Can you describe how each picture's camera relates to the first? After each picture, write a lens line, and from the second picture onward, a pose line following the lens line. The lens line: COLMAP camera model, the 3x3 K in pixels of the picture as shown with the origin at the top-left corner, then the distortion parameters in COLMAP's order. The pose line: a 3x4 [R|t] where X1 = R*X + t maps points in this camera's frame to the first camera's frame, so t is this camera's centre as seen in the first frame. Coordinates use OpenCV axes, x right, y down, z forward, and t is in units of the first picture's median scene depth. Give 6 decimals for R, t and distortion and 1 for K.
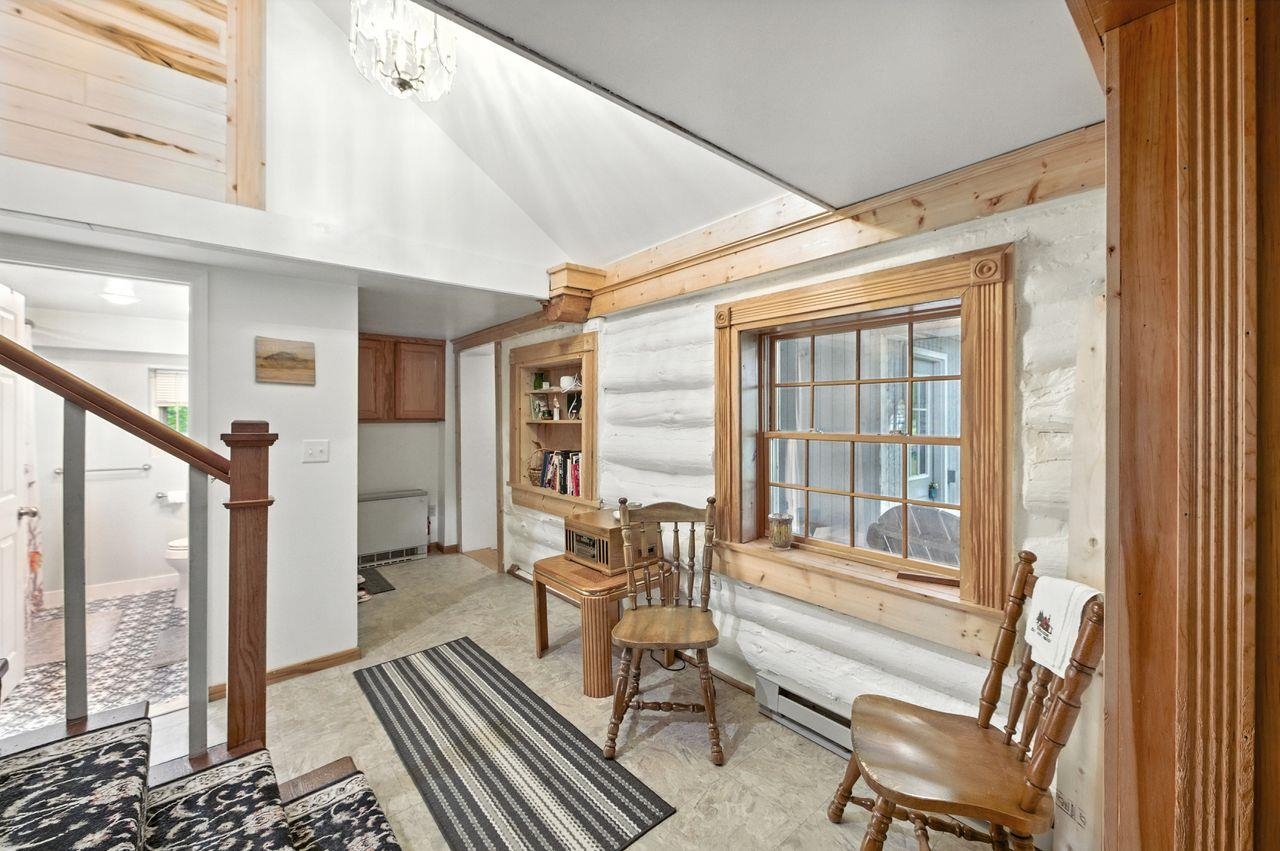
lens RADIAL K [[517.8, 0, 645.5], [0, 517.8, 414.5], [0, 0, 1]] dist [0.000936, 0.000184]
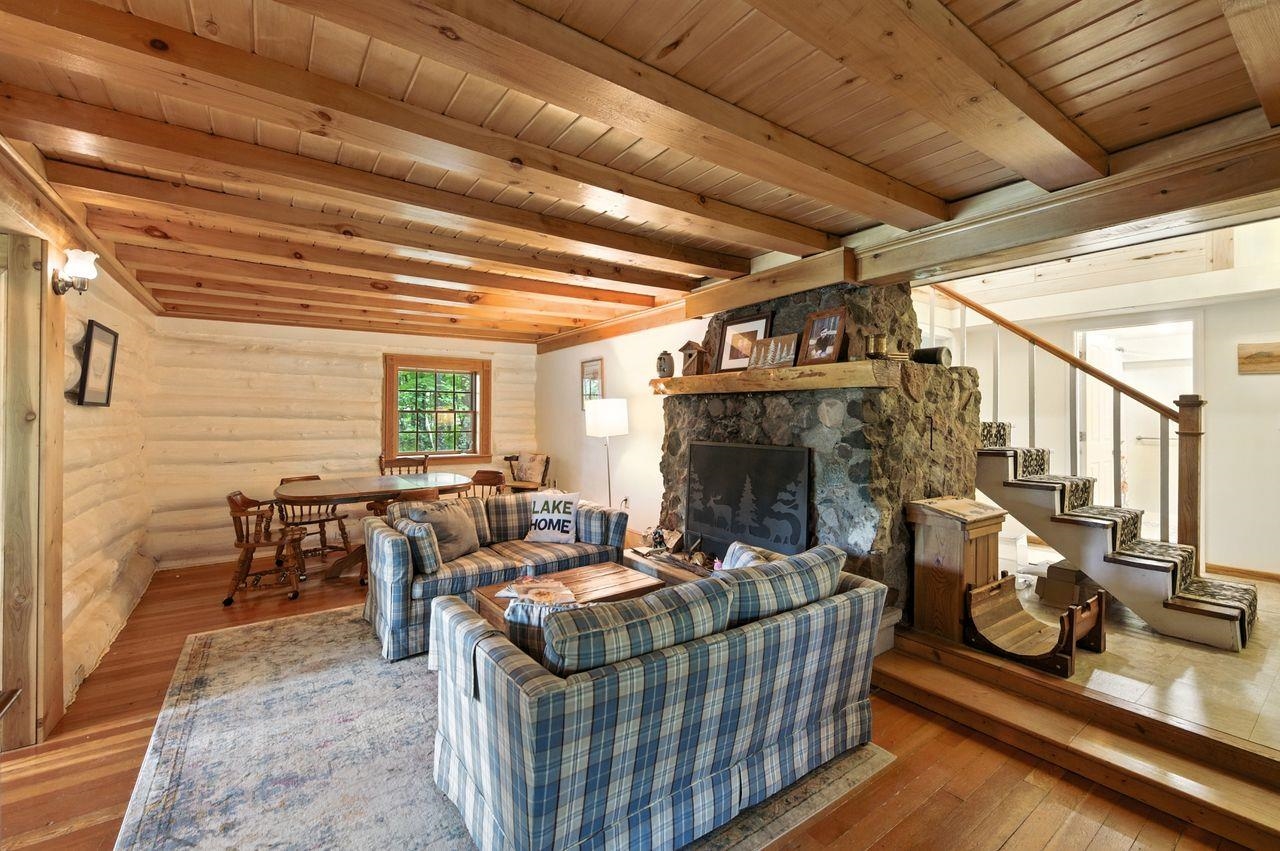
lens RADIAL K [[536.7, 0, 644.7], [0, 536.7, 414.3], [0, 0, 1]] dist [0.002823, -0.000478]
pose [[-0.058899, -0.003671, -0.998257, 0.974249], [0.002438, 0.999990, -0.003822, 0.059984], [0.998261, -0.002659, -0.058890, -0.682903]]
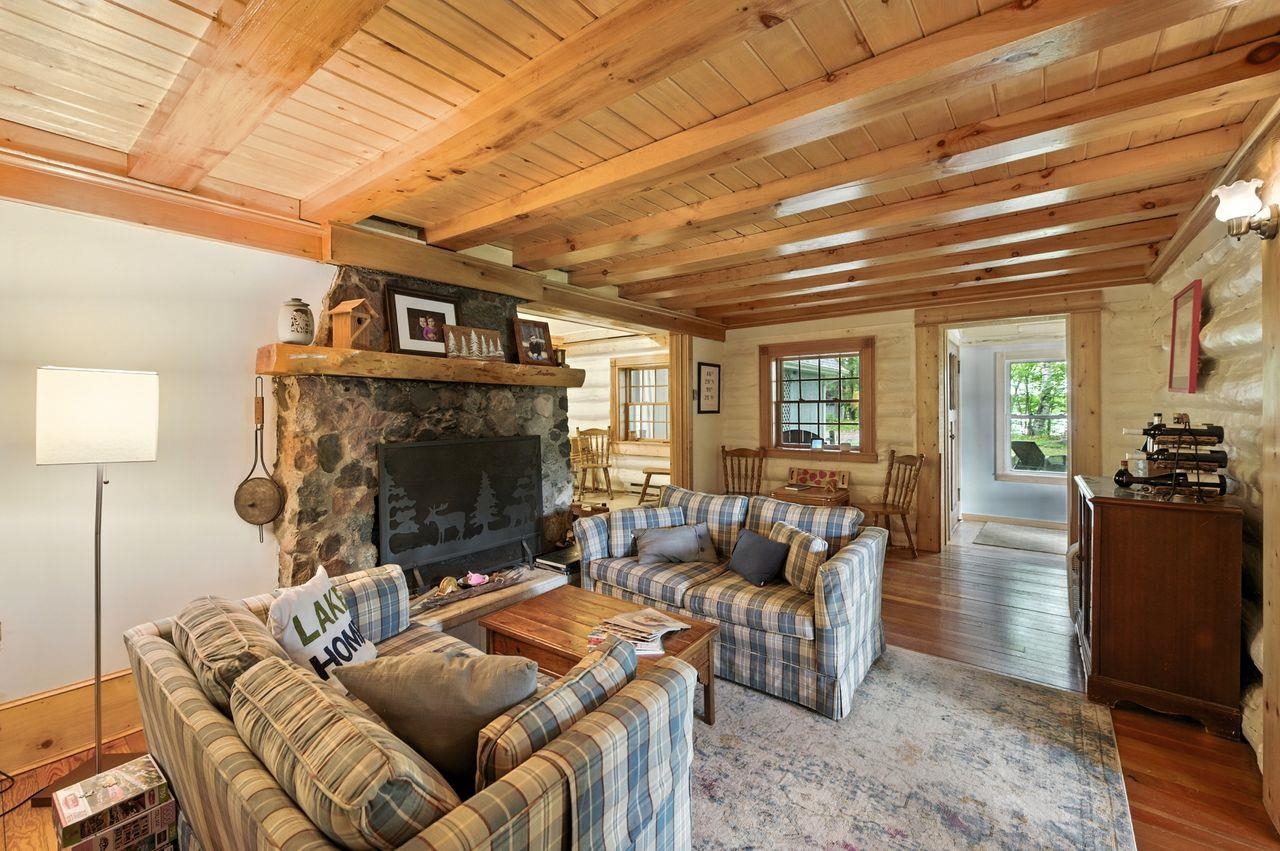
lens RADIAL K [[517.8, 0, 639.6], [0, 517.8, 413.7], [0, 0, 1]] dist [0.000936, 0.000184]
pose [[0.973180, -0.010422, 0.229810, -0.372928], [0.007656, 0.999887, 0.012922, 0.059117], [-0.229919, -0.010816, 0.973150, -1.845763]]
